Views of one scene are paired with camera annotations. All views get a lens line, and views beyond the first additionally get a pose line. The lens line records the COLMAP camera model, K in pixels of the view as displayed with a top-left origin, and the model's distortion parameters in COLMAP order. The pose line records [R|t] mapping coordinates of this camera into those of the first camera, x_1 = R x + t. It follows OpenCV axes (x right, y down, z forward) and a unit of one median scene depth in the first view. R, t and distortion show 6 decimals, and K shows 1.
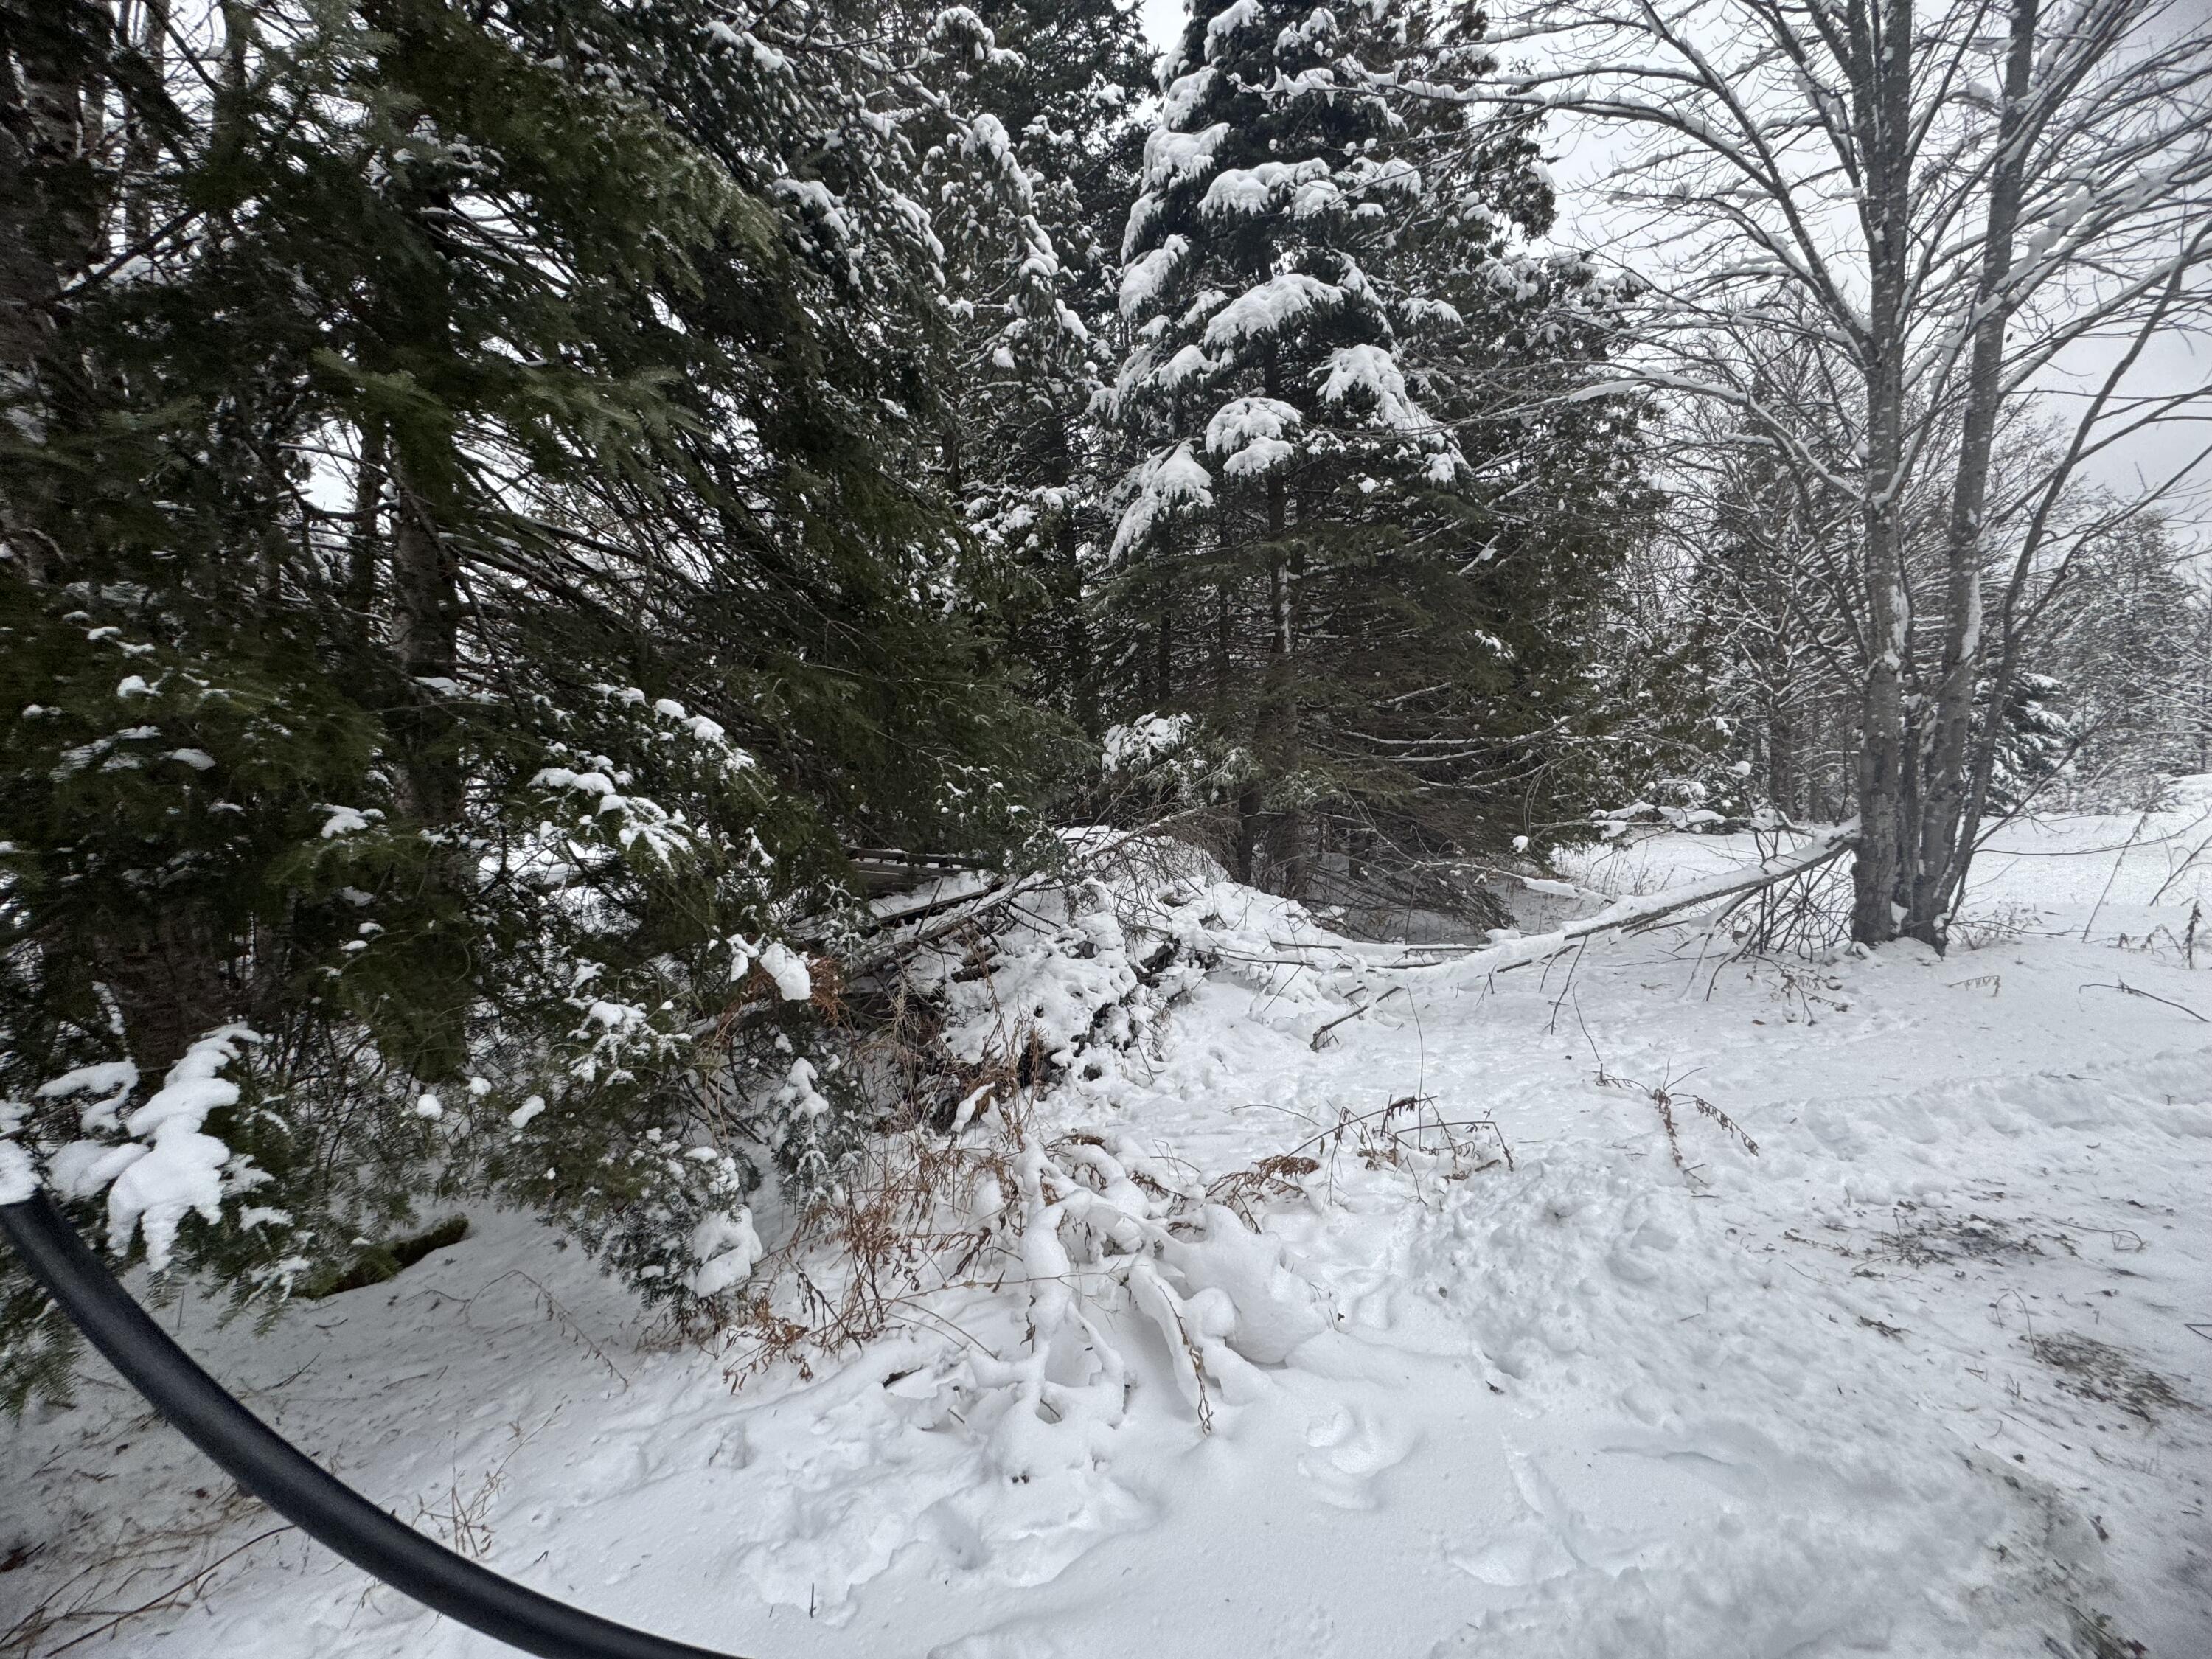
lens RADIAL K [[879.5, 0, 1106.0], [0, 879.5, 829.5], [0, 0, 1]] dist [-0.002293, -0.000160]
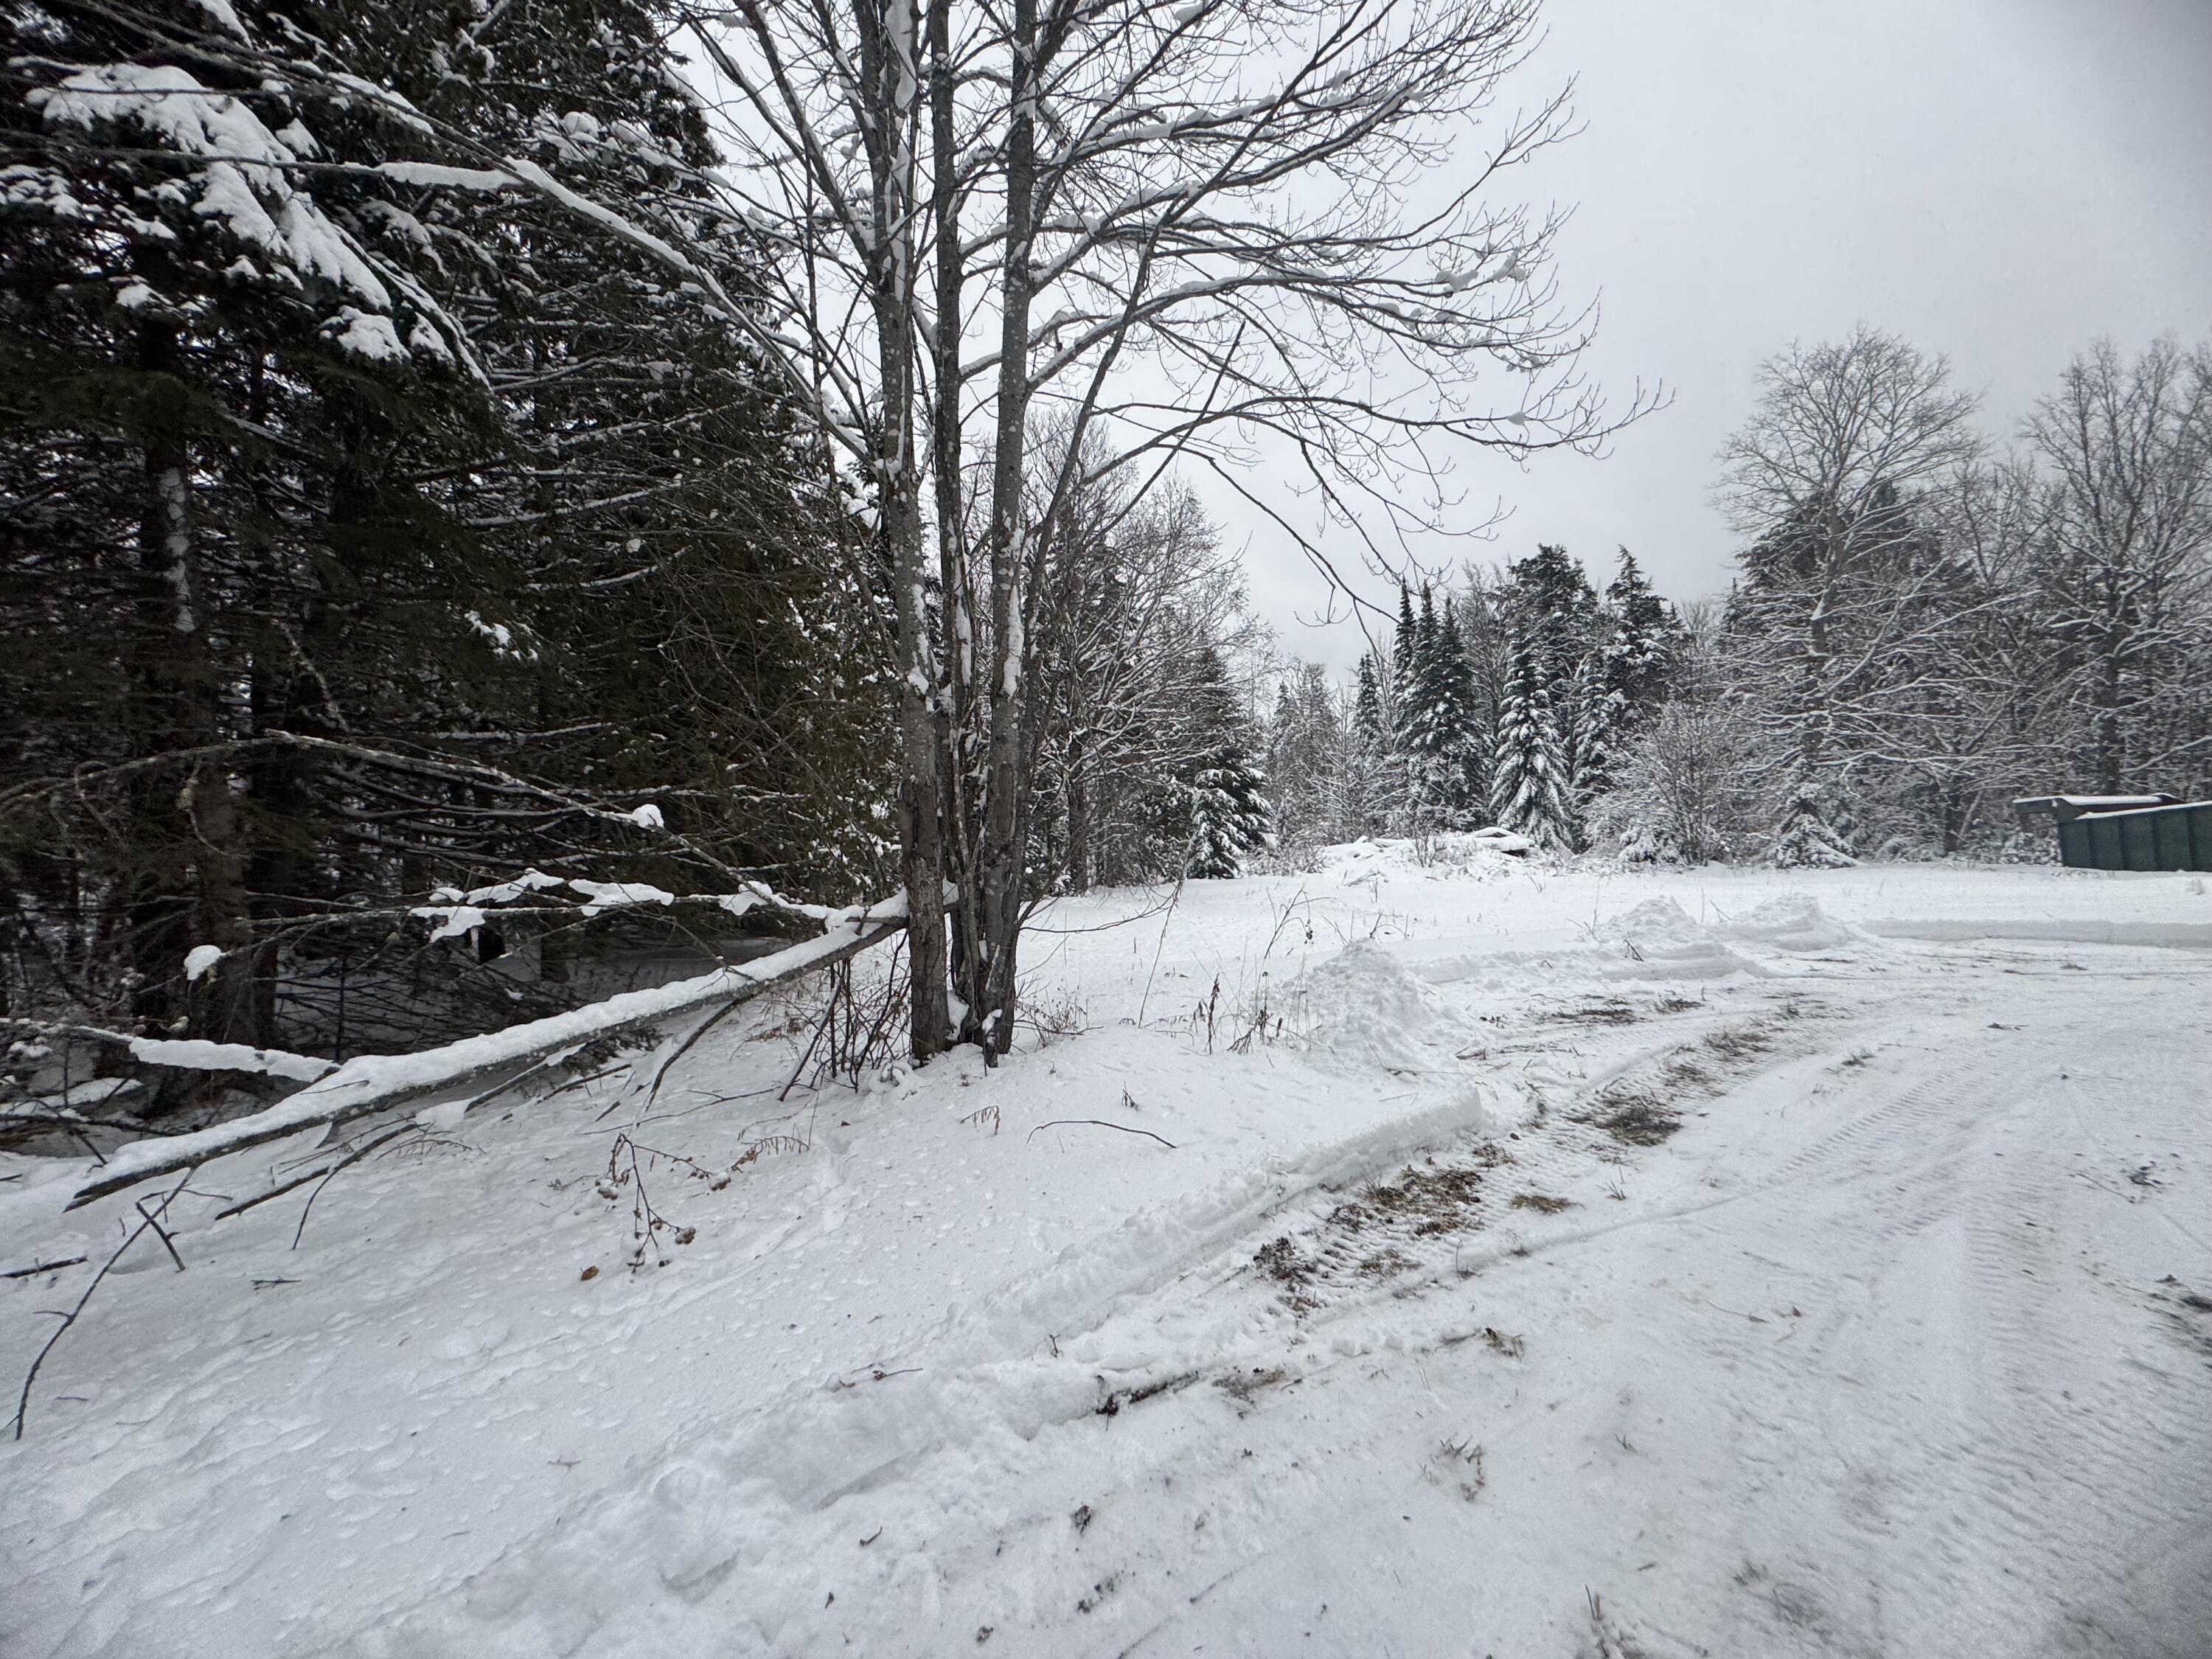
lens RADIAL K [[879.5, 0, 1106.0], [0, 879.5, 829.5], [0, 0, 1]] dist [-0.002293, -0.000160]
pose [[0.817434, 0.014324, 0.575844, 0.564695], [0.032121, 0.997002, -0.070397, -0.006274], [-0.575126, 0.076042, 0.814523, 0.284629]]
